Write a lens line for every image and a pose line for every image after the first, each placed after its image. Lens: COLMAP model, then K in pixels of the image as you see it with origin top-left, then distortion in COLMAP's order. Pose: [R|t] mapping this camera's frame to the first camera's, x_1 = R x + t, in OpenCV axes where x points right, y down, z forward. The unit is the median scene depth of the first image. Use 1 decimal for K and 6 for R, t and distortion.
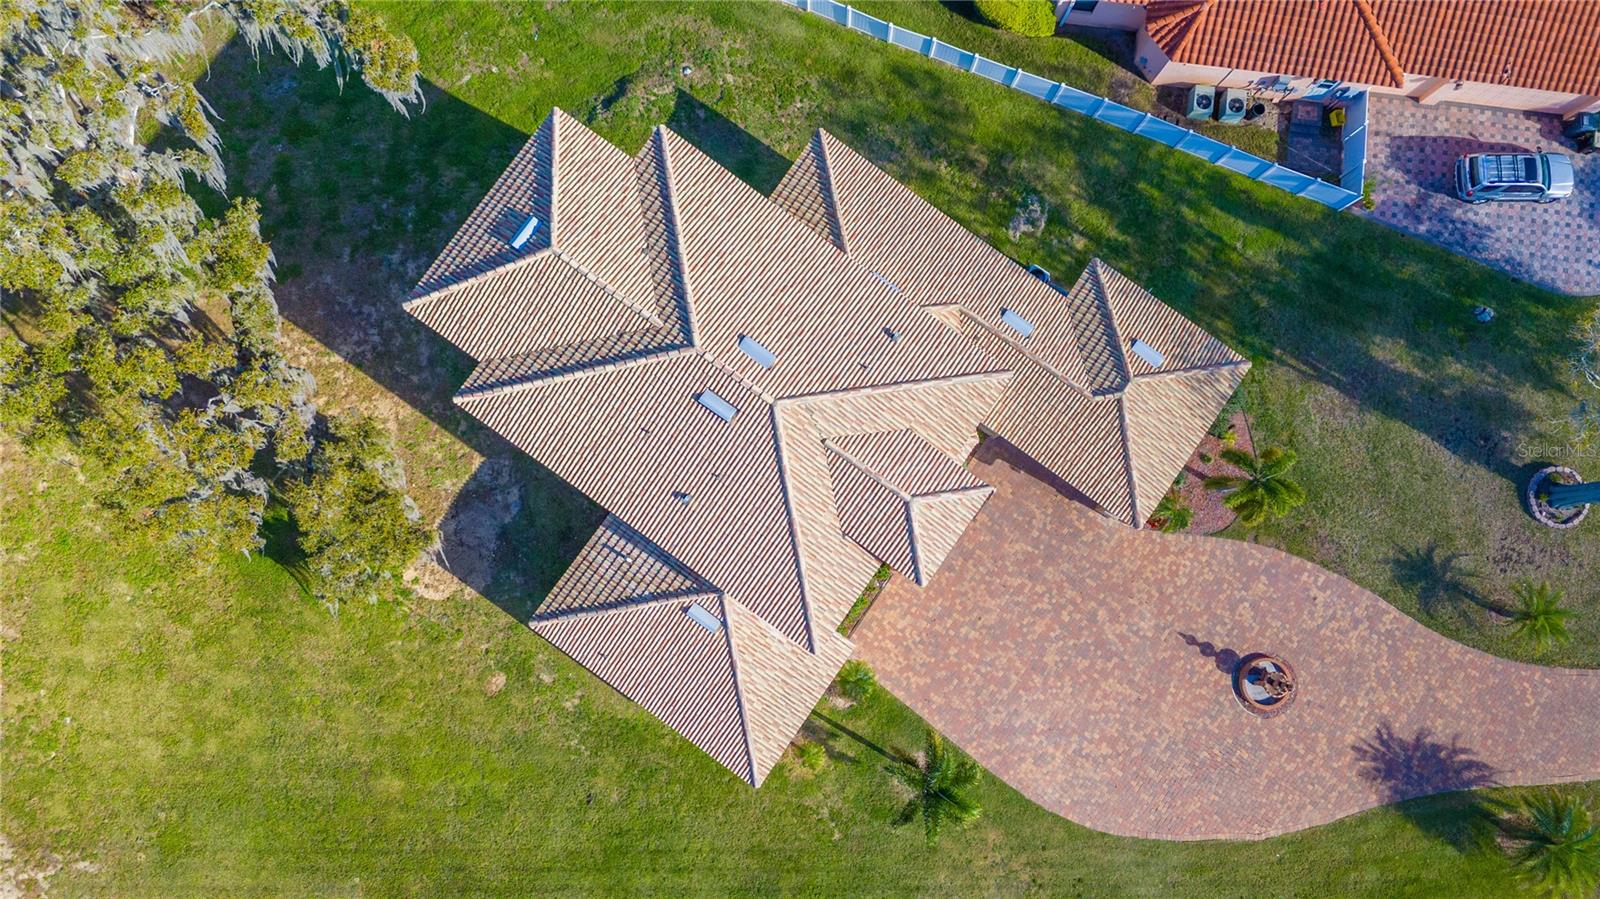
lens RADIAL K [[1124.3, 0, 800.0], [0, 1124.3, 449.5], [0, 0, 1]] dist [0.075921, -0.077156]
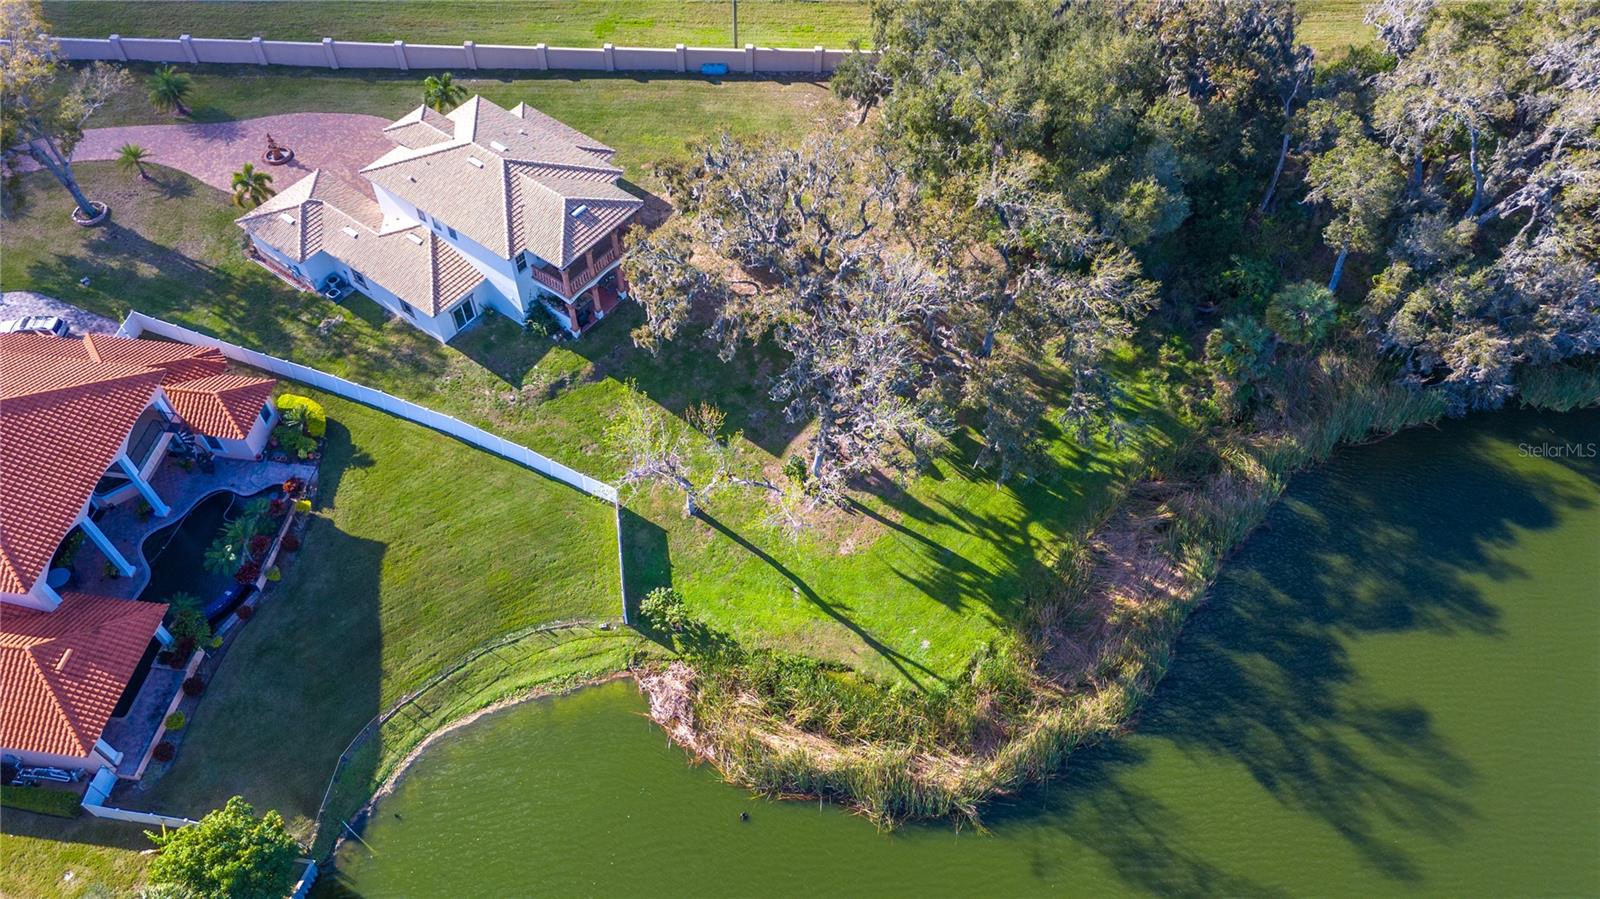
lens RADIAL K [[1124.3, 0, 800.0], [0, 1124.3, 449.5], [0, 0, 1]] dist [0.075921, -0.077156]
pose [[-0.998063, -0.050623, -0.036164, -0.526238], [0.014152, -0.750786, 0.660394, -1.672835], [-0.060582, 0.658603, 0.750048, -0.271348]]
